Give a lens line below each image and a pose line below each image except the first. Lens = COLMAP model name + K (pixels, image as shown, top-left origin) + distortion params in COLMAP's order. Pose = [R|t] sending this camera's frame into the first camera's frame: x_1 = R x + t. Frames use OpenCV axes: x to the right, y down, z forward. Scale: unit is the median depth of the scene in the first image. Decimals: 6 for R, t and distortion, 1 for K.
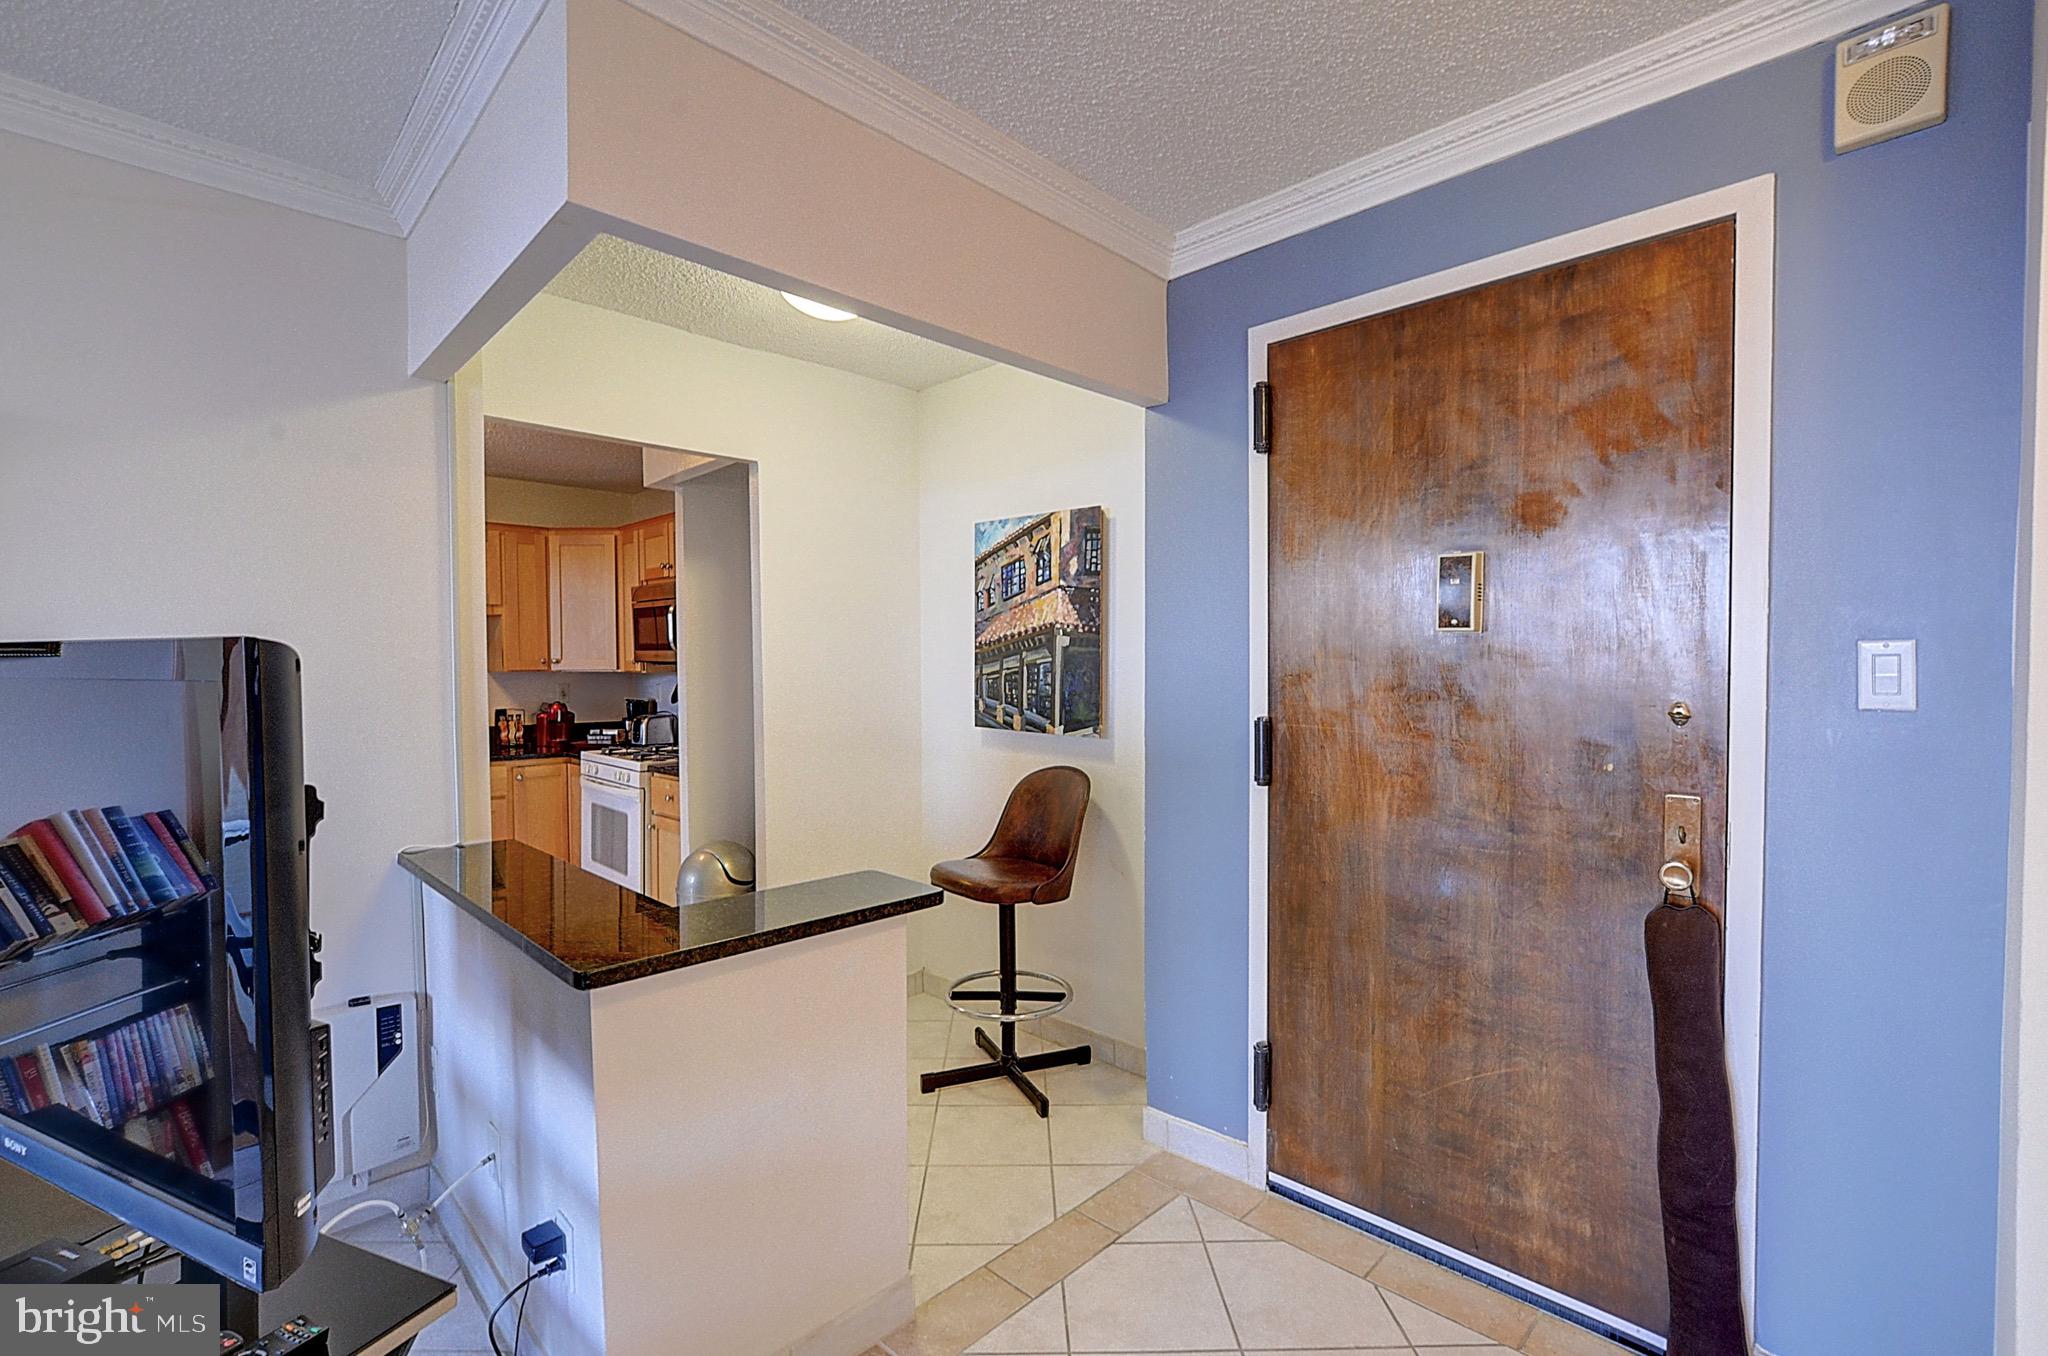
lens RADIAL K [[904.2, 0, 1024.2], [0, 904.2, 675.8], [0, 0, 1]] dist [-0.004253, 0.000467]
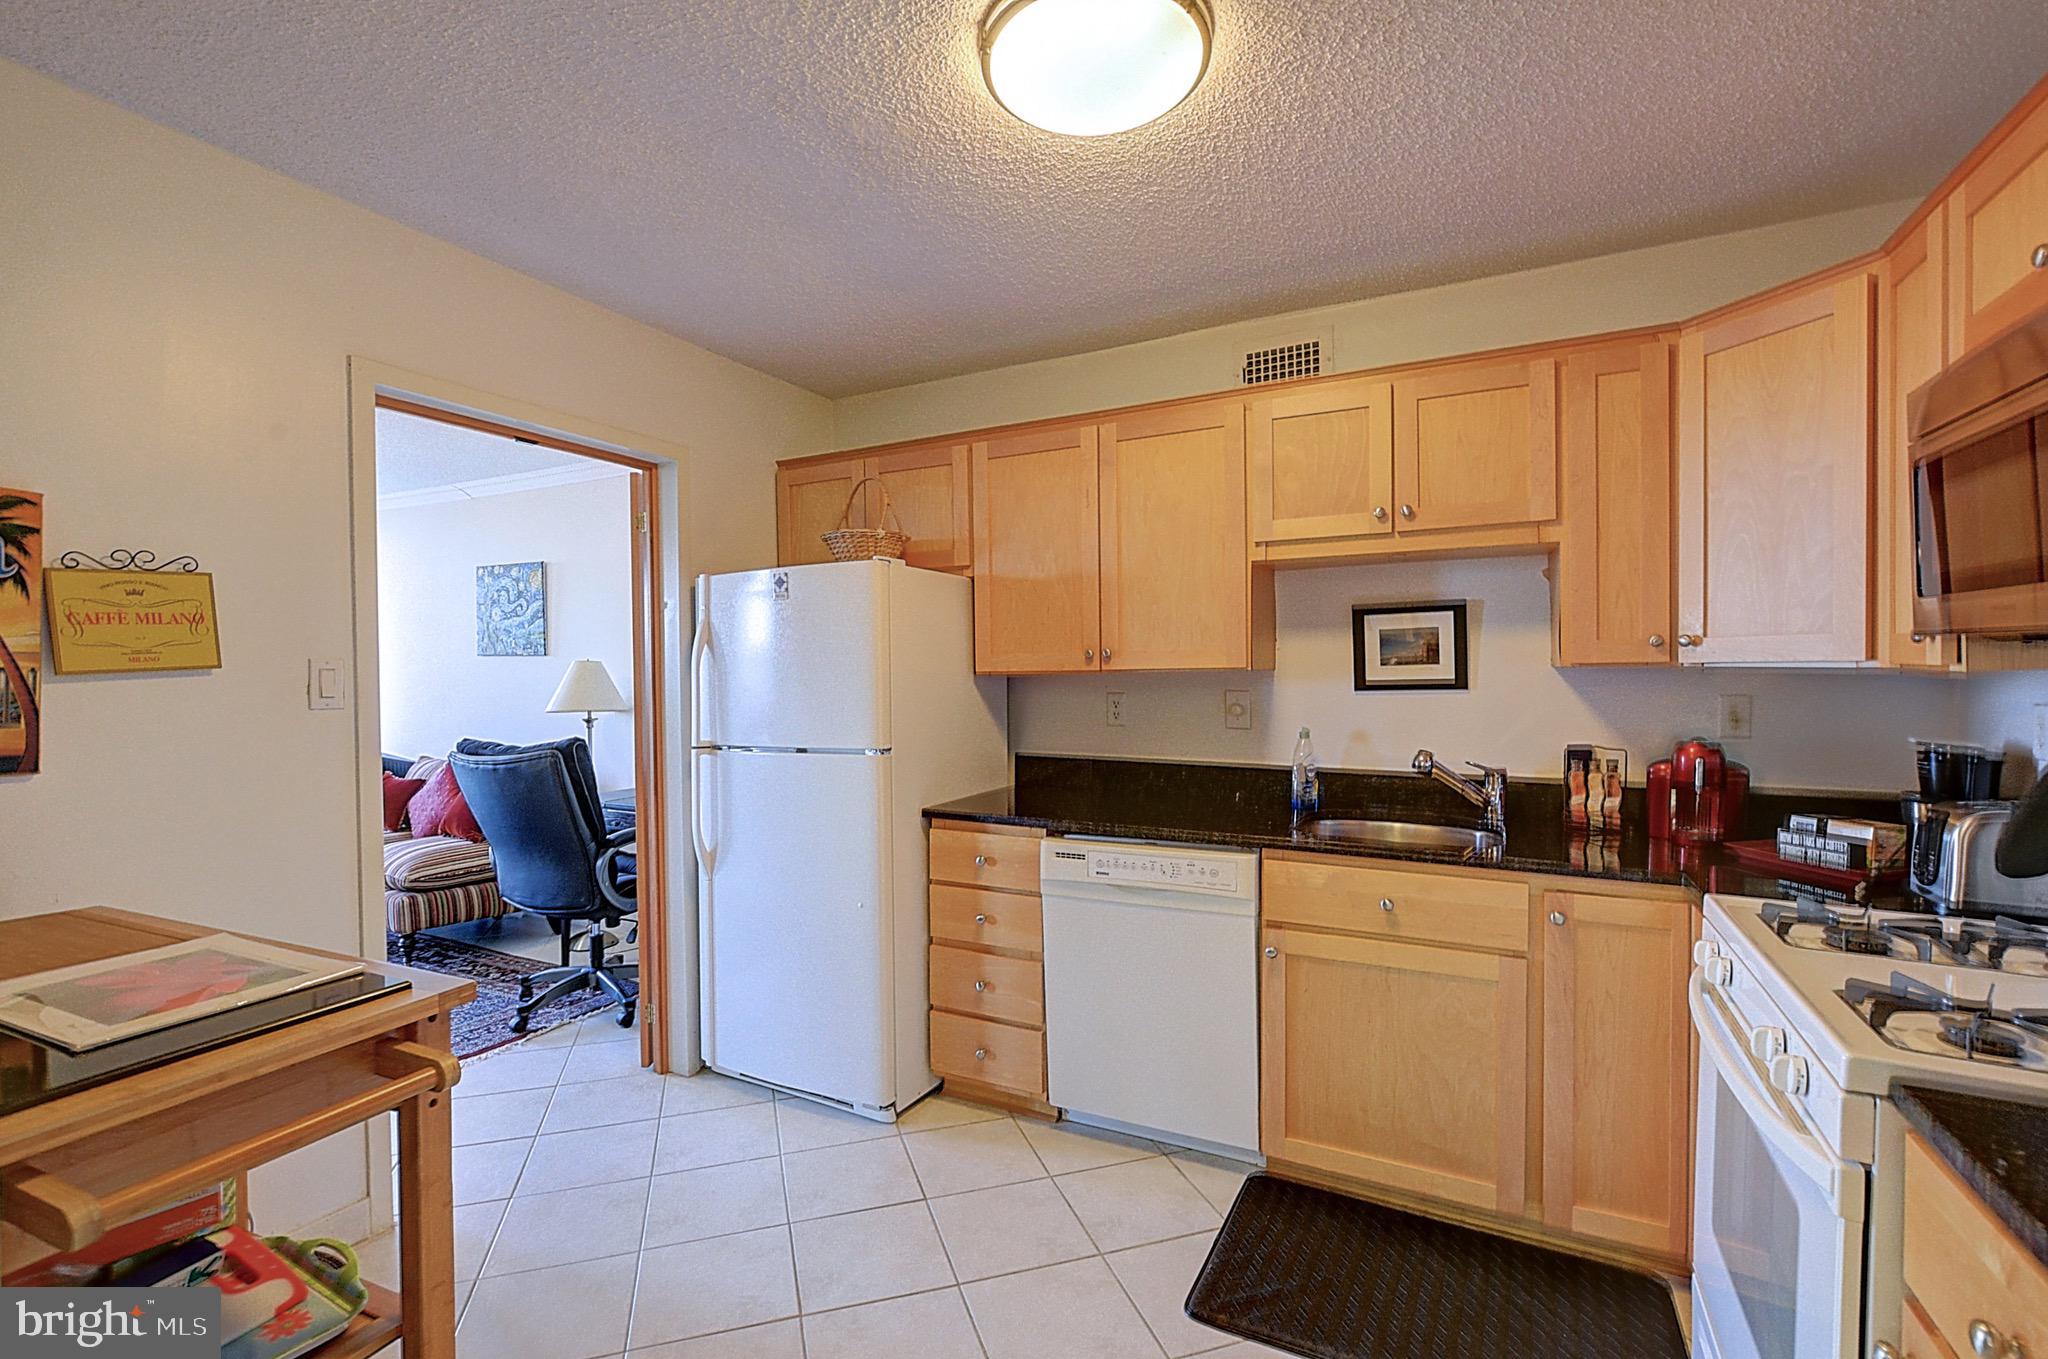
lens RADIAL K [[904.2, 0, 1018.4], [0, 904.2, 689.7], [0, 0, 1]] dist [-0.004253, 0.000467]
pose [[0.302709, 0.023959, -0.952782, -0.216996], [-0.008240, 0.999712, 0.022521, -0.000812], [0.953047, 0.001033, 0.302819, 0.577465]]
